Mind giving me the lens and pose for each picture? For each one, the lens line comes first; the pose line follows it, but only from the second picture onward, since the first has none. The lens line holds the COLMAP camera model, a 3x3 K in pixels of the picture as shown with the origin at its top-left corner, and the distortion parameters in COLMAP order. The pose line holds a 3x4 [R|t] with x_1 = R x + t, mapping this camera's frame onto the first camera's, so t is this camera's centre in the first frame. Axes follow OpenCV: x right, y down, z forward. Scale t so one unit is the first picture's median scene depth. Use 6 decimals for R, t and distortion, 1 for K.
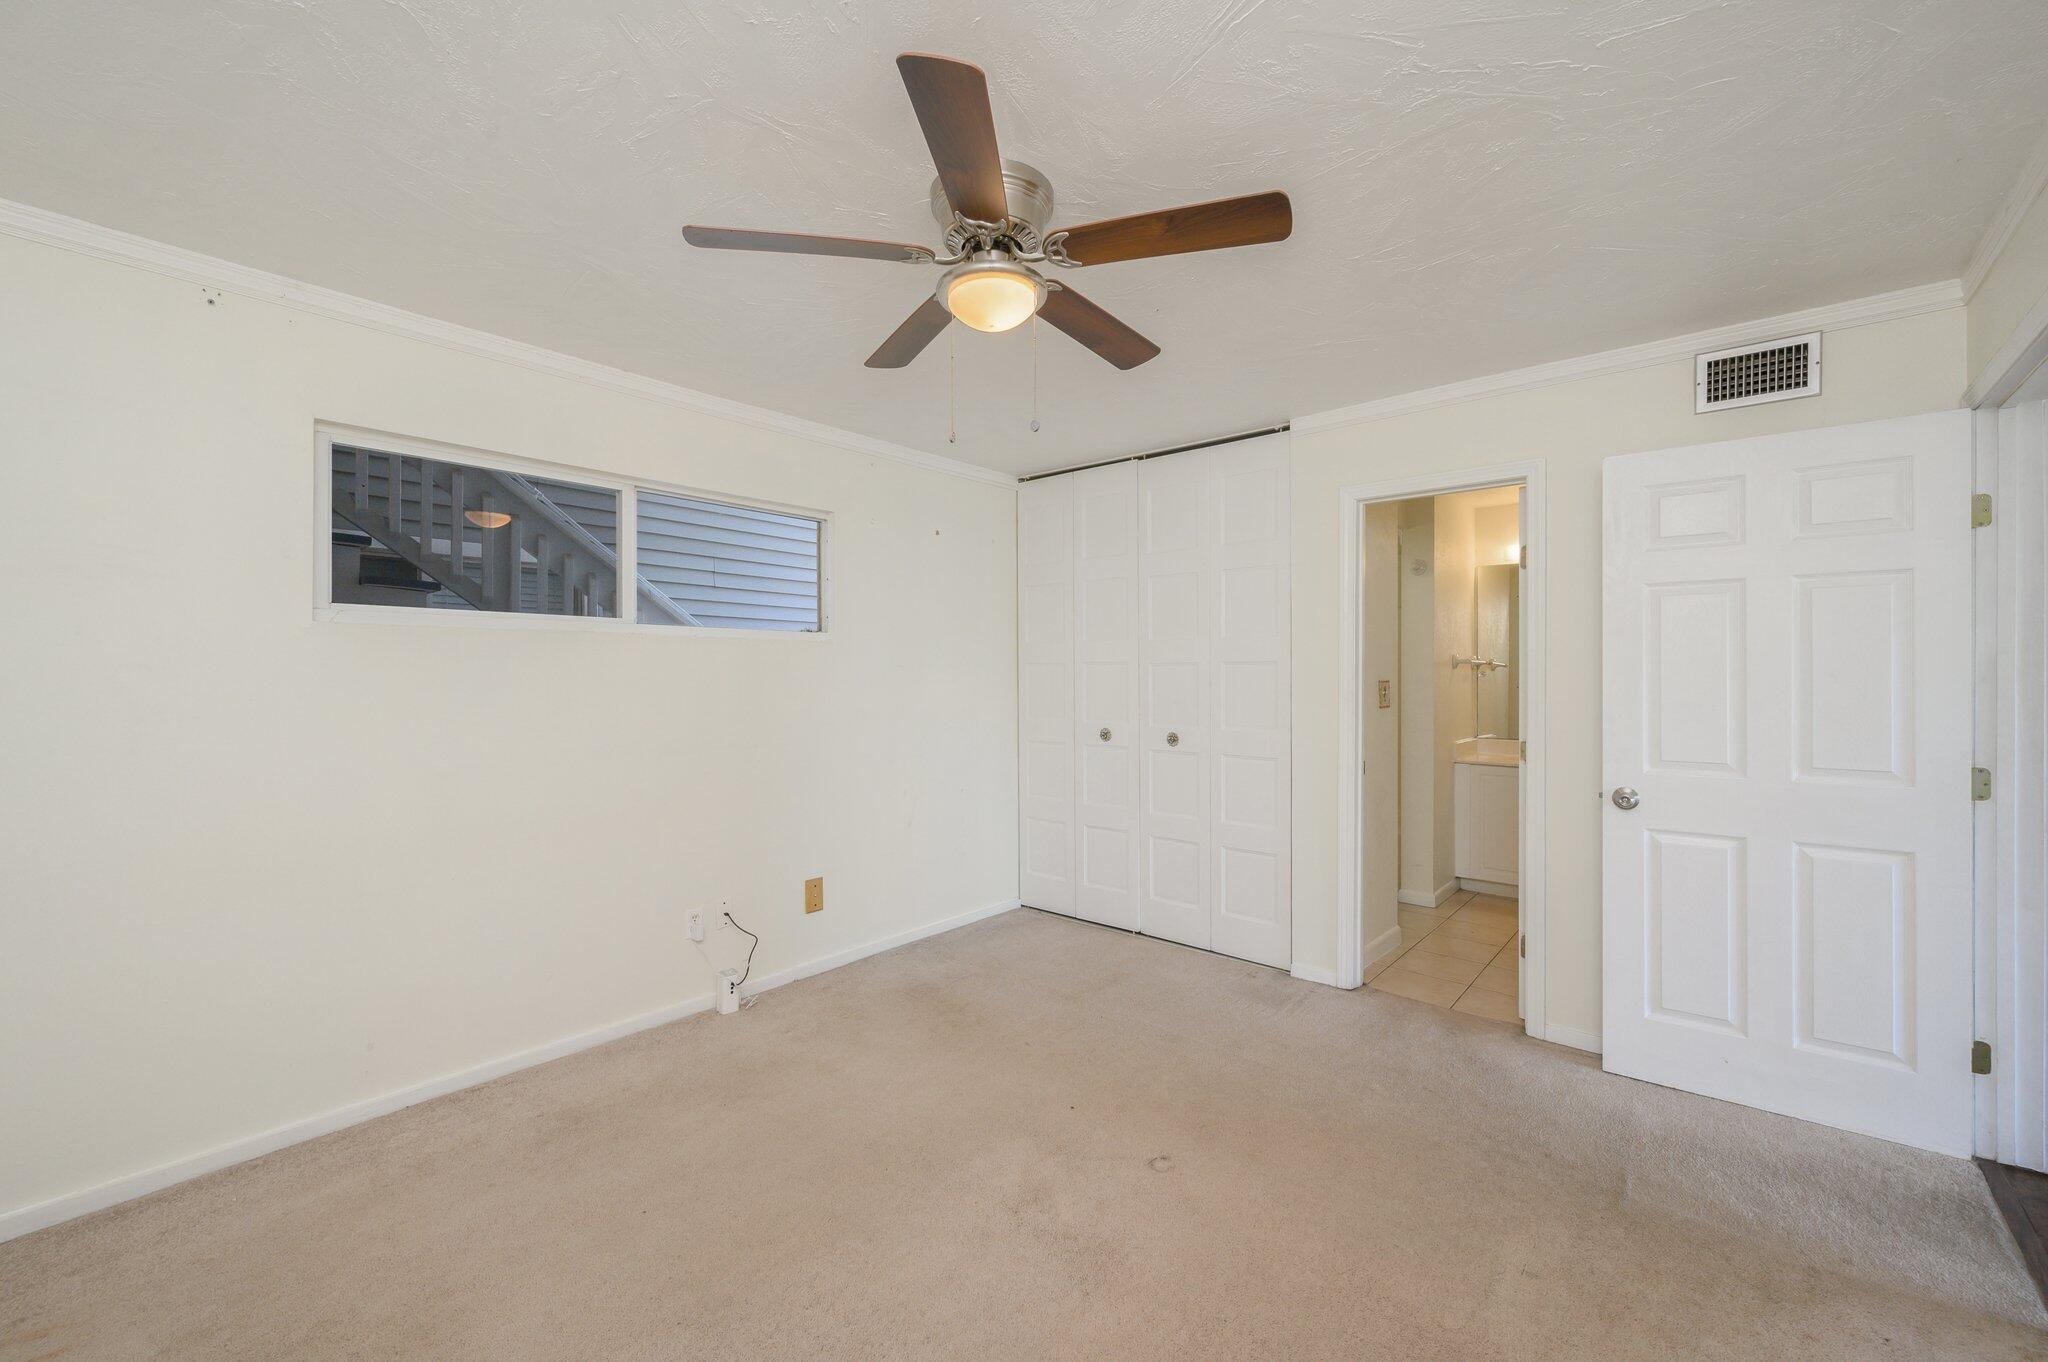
lens RADIAL K [[809.0, 0, 1034.2], [0, 809.0, 674.4], [0, 0, 1]] dist [0.000896, 0.000125]
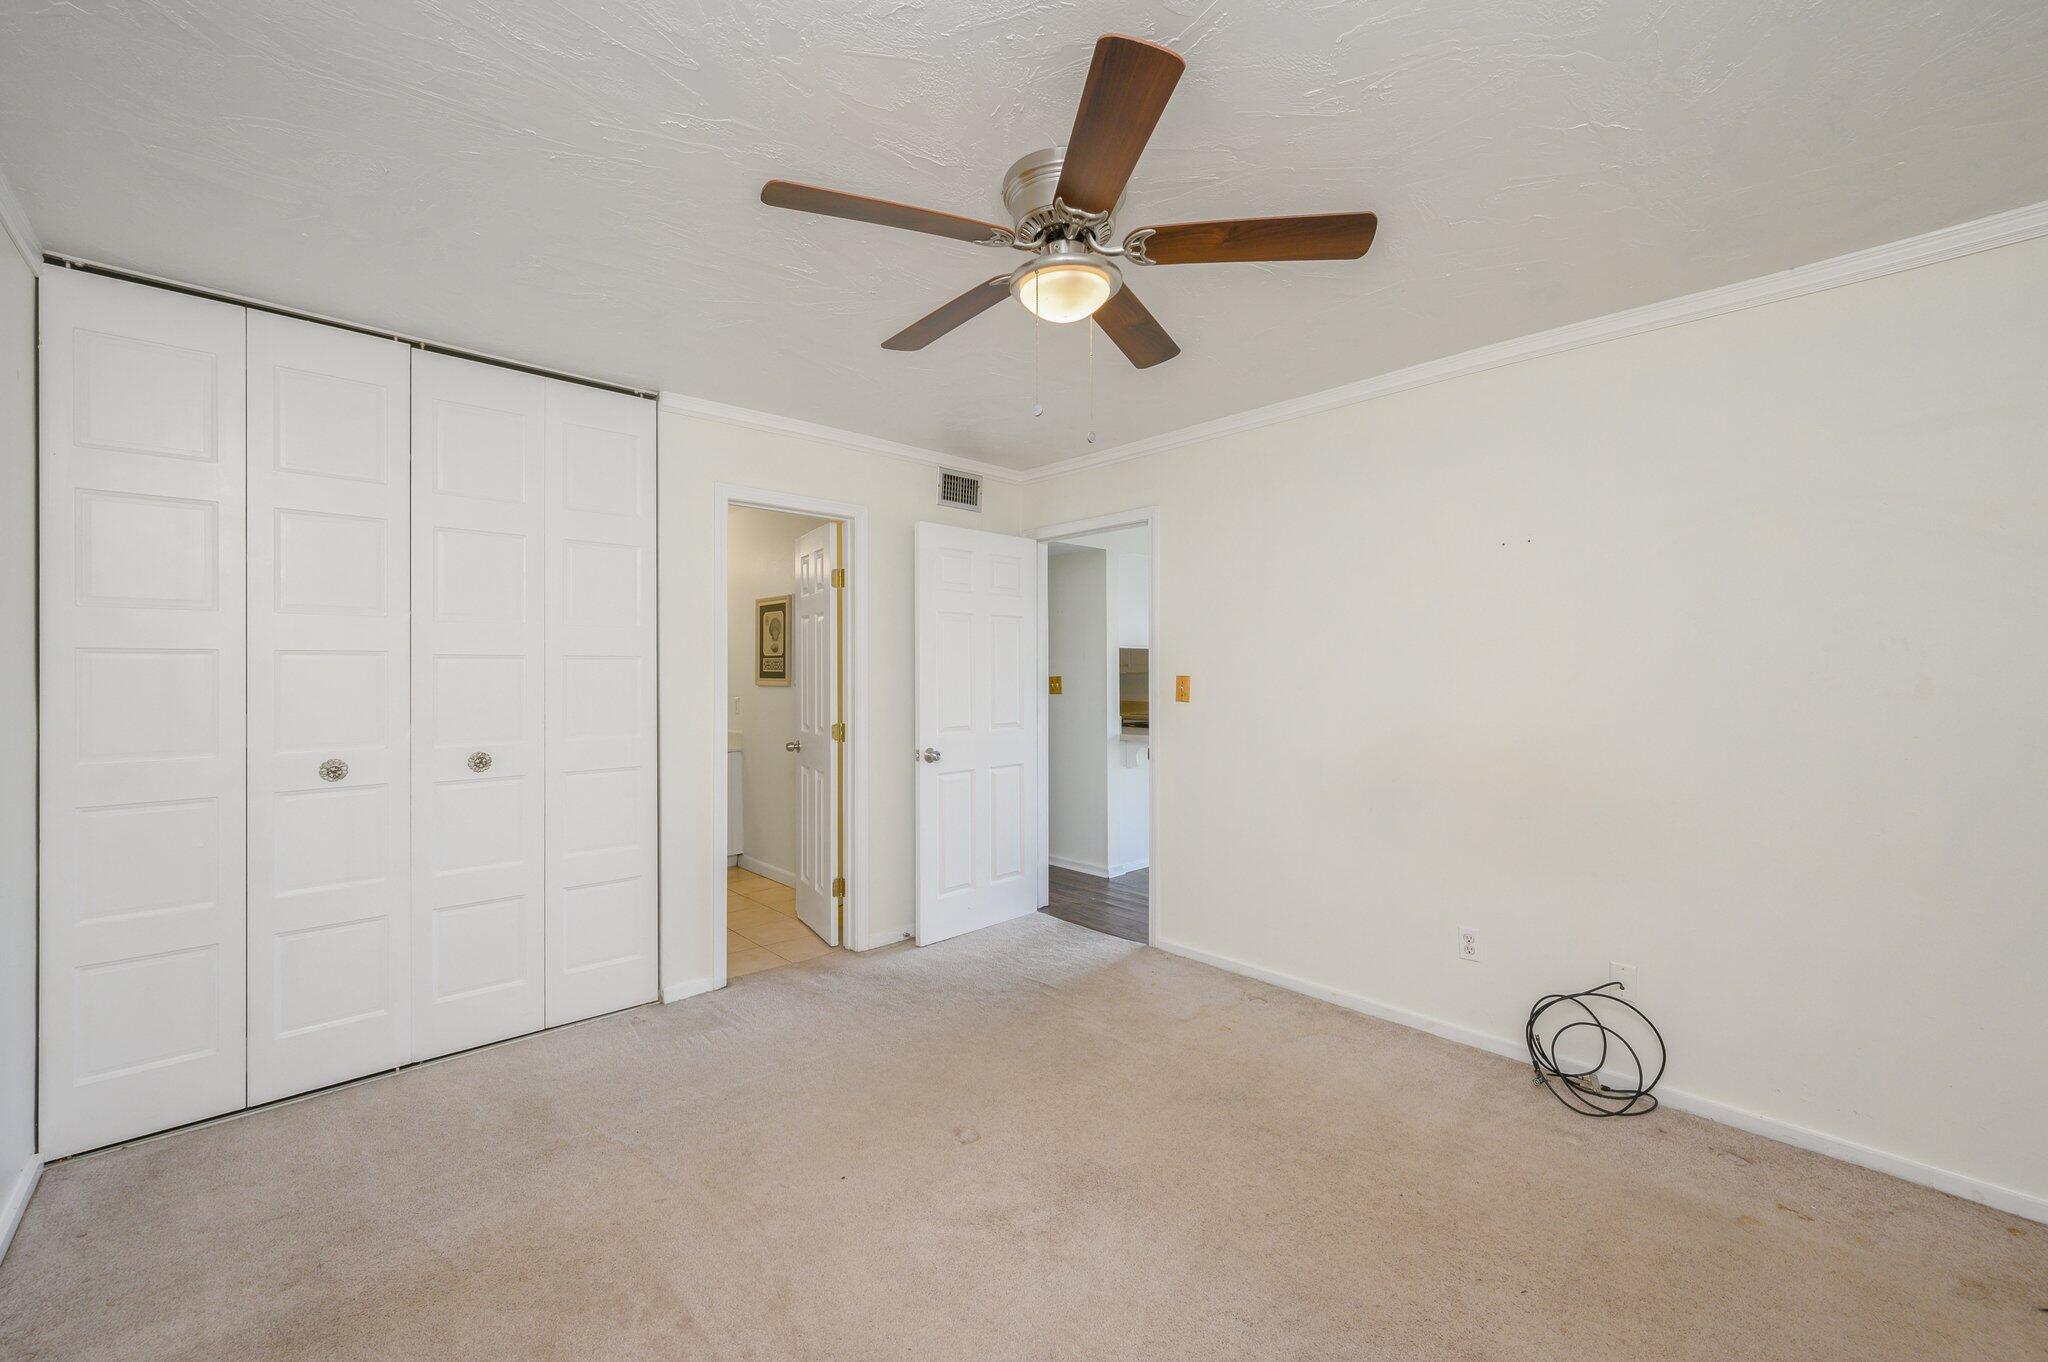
lens RADIAL K [[809.0, 0, 1033.1], [0, 809.0, 667.1], [0, 0, 1]] dist [0.000896, 0.000125]
pose [[0.116945, 0.006058, 0.993120, -0.564374], [0.000956, 0.999980, -0.006212, 0.001561], [-0.993138, 0.001676, 0.116937, 0.508073]]
